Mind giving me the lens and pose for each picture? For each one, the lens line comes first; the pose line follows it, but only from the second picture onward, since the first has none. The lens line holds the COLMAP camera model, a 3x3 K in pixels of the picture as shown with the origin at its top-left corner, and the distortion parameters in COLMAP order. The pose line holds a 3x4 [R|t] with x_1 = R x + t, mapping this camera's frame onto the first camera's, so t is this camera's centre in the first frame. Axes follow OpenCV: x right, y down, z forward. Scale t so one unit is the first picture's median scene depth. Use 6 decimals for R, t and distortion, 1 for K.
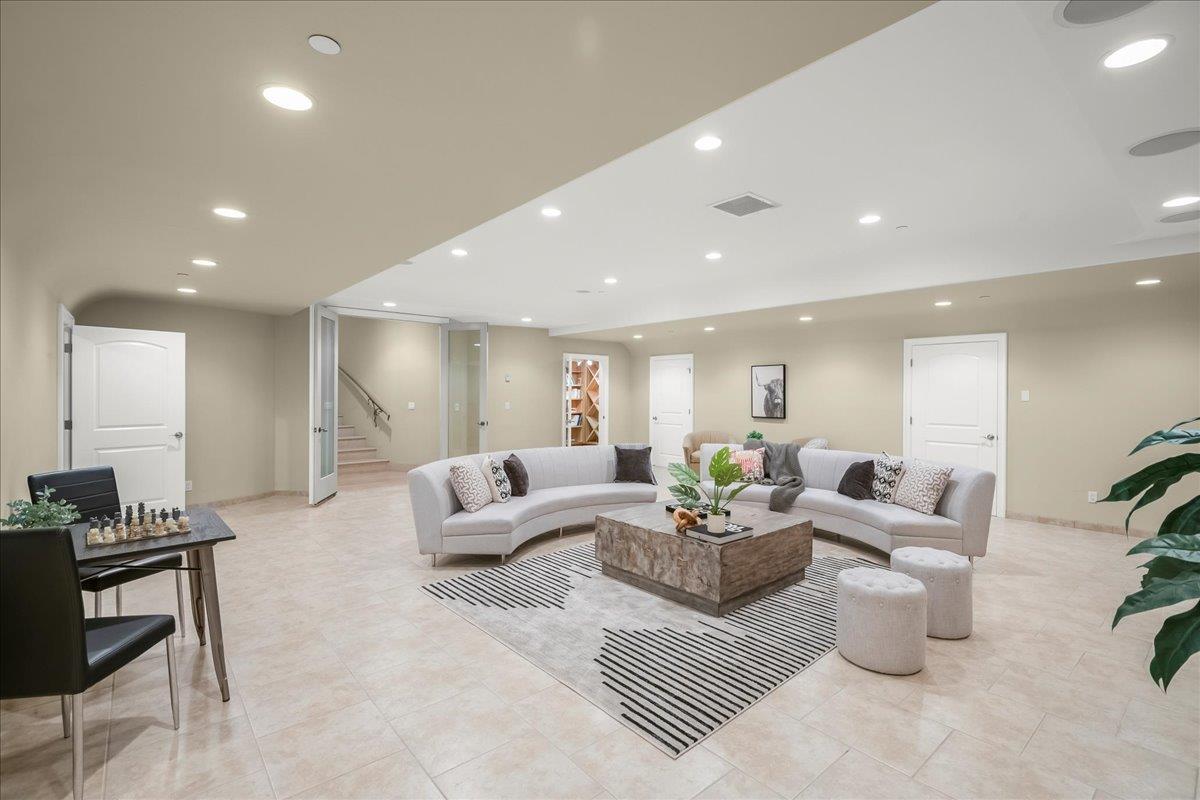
lens RADIAL K [[542.8, 0, 600.8], [0, 542.8, 392.9], [0, 0, 1]] dist [0.036552, -0.026392]
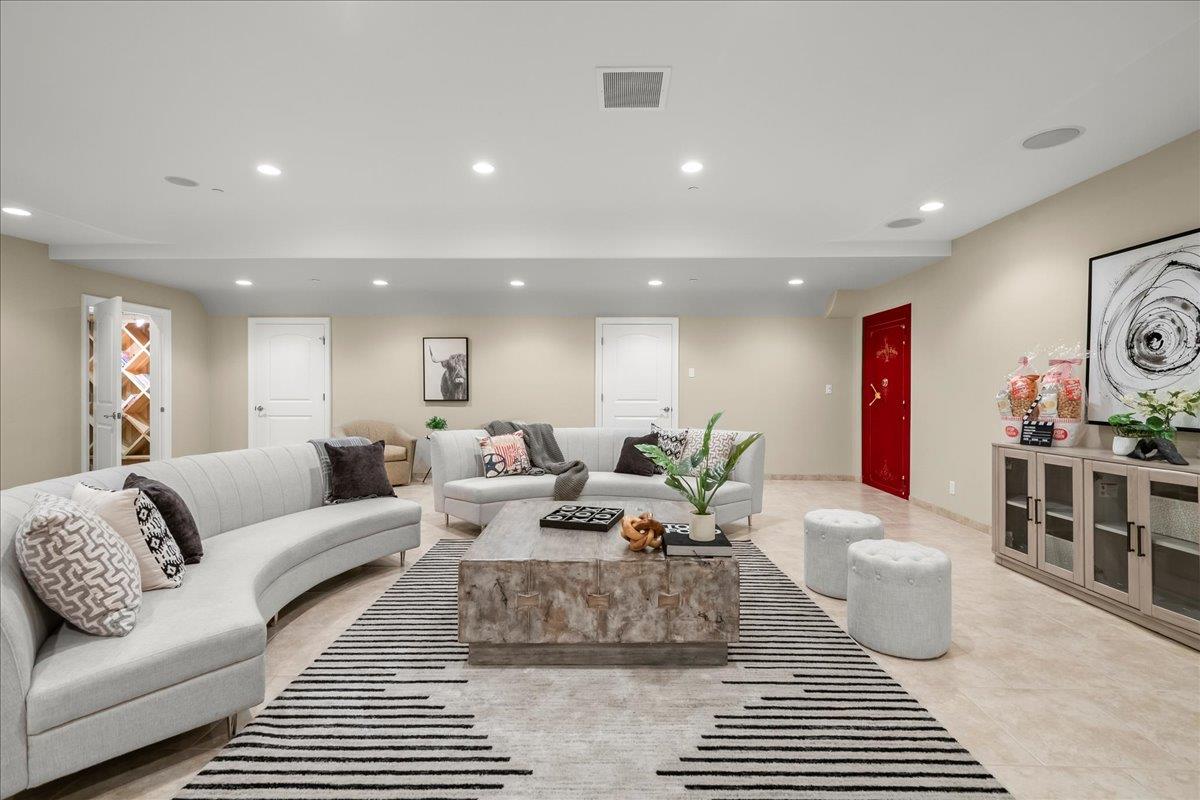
lens RADIAL K [[542.8, 0, 600.8], [0, 542.8, 392.9], [0, 0, 1]] dist [0.036552, -0.026392]
pose [[0.664392, -0.007820, 0.747344, -0.314840], [0.002892, 0.999965, 0.007893, 0.055787], [-0.747379, -0.003083, 0.664391, 0.536652]]
